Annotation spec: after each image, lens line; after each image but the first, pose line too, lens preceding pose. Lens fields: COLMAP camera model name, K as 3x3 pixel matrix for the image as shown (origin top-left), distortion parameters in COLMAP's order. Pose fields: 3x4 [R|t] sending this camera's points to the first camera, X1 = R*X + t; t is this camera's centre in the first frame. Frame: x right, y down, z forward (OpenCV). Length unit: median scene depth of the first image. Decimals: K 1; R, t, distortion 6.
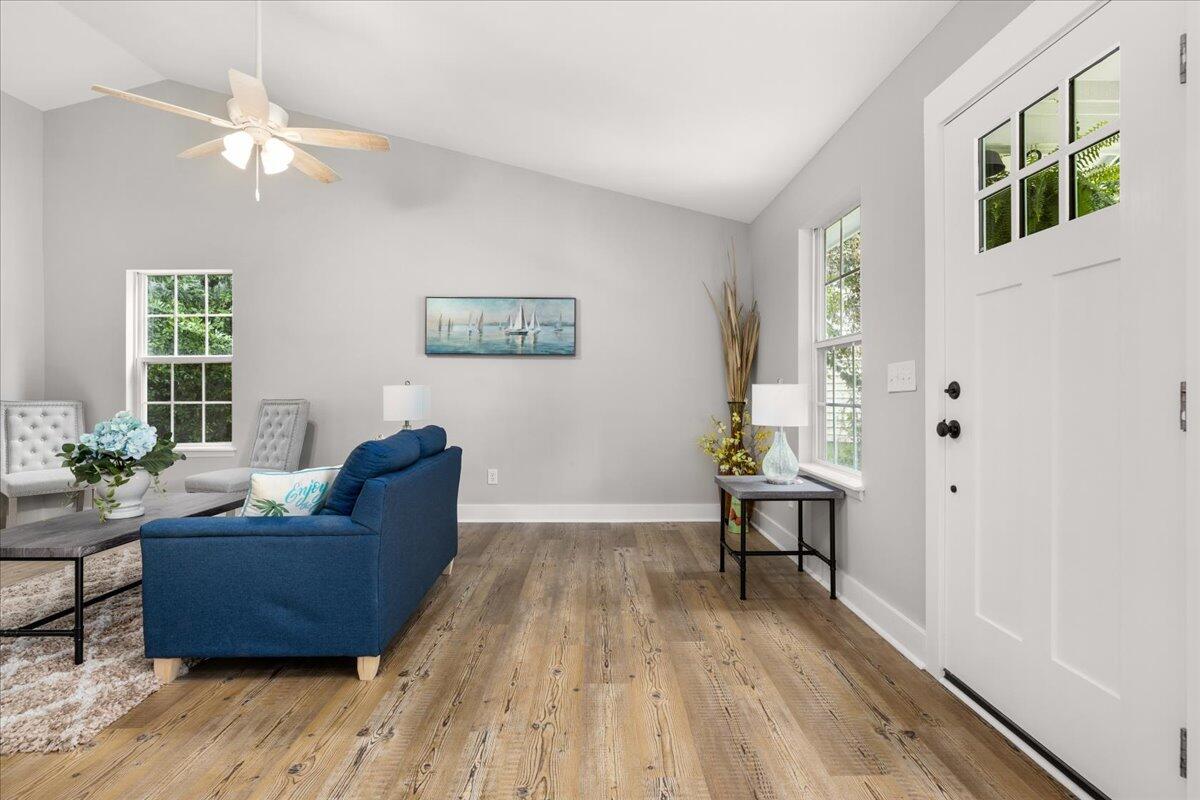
lens RADIAL K [[583.7, 0, 600.0], [0, 583.7, 400.0], [0, 0, 1]] dist [-0.001980, 0.000800]
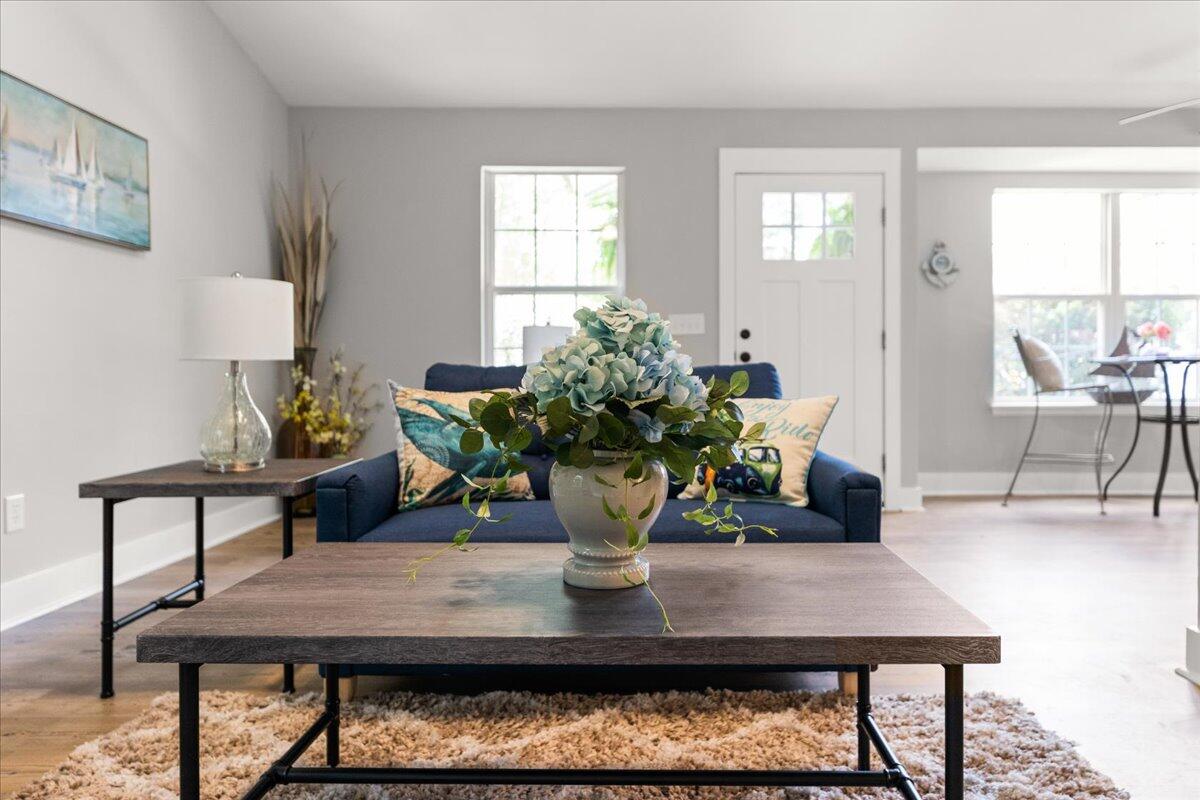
lens RADIAL K [[801.4, 0, 641.0], [0, 801.4, 380.3], [0, 0, 1]] dist [0.001335, 0.001255]
pose [[0.010398, -0.009549, 0.999900, -0.755209], [0.016311, 0.999823, 0.009379, 0.039239], [-0.999813, 0.016212, 0.010552, 0.557527]]
